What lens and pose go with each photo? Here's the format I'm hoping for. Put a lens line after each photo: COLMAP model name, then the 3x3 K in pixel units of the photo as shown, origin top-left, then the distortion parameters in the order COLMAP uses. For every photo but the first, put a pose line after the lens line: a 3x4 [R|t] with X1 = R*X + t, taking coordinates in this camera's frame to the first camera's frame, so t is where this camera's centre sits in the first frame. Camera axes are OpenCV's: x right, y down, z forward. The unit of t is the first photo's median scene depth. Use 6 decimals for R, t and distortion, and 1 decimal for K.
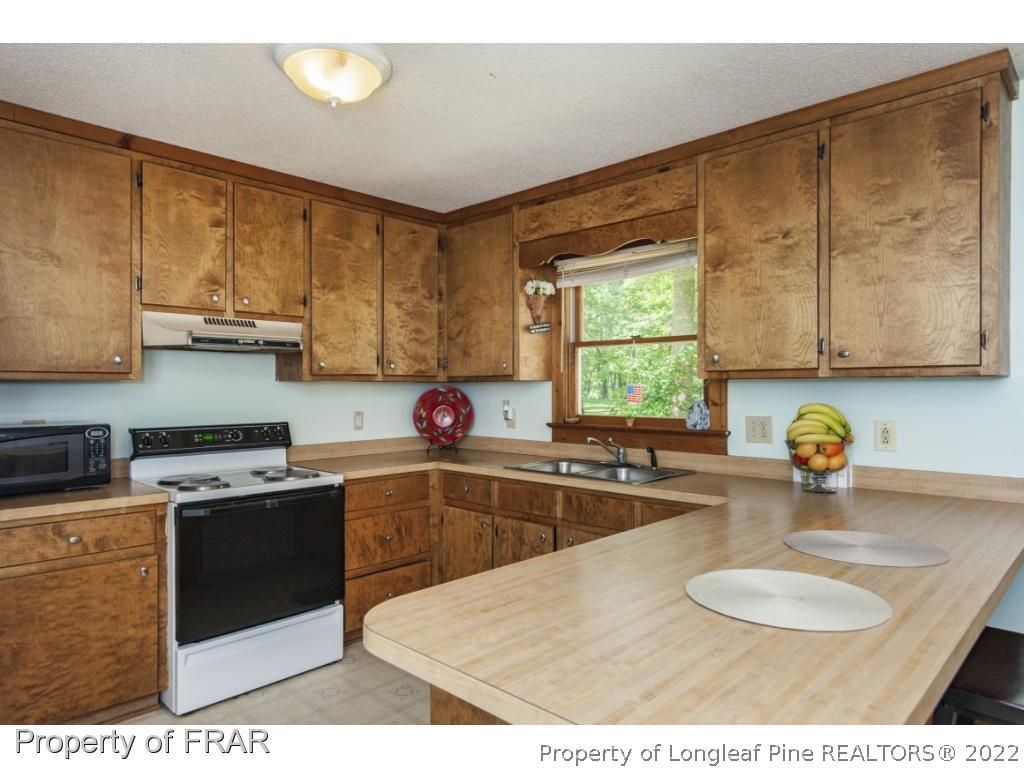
lens RADIAL K [[641.4, 0, 512.0], [0, 641.4, 384.0], [0, 0, 1]] dist [0.003578, 0.001029]
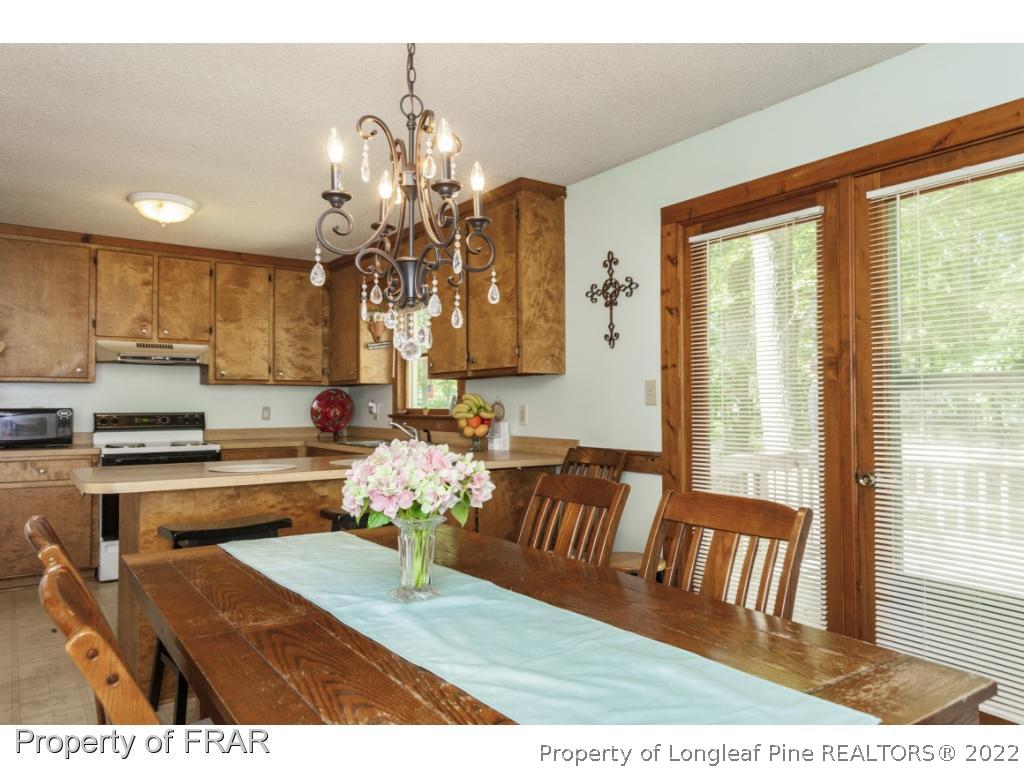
lens RADIAL K [[700.4, 0, 513.3], [0, 700.4, 379.6], [0, 0, 1]] dist [0.004212, 0.001101]
pose [[0.984641, -0.007343, -0.174437, 0.650371], [0.002086, 0.999539, -0.030301, 0.035888], [0.174579, 0.029472, 0.984202, -0.474643]]
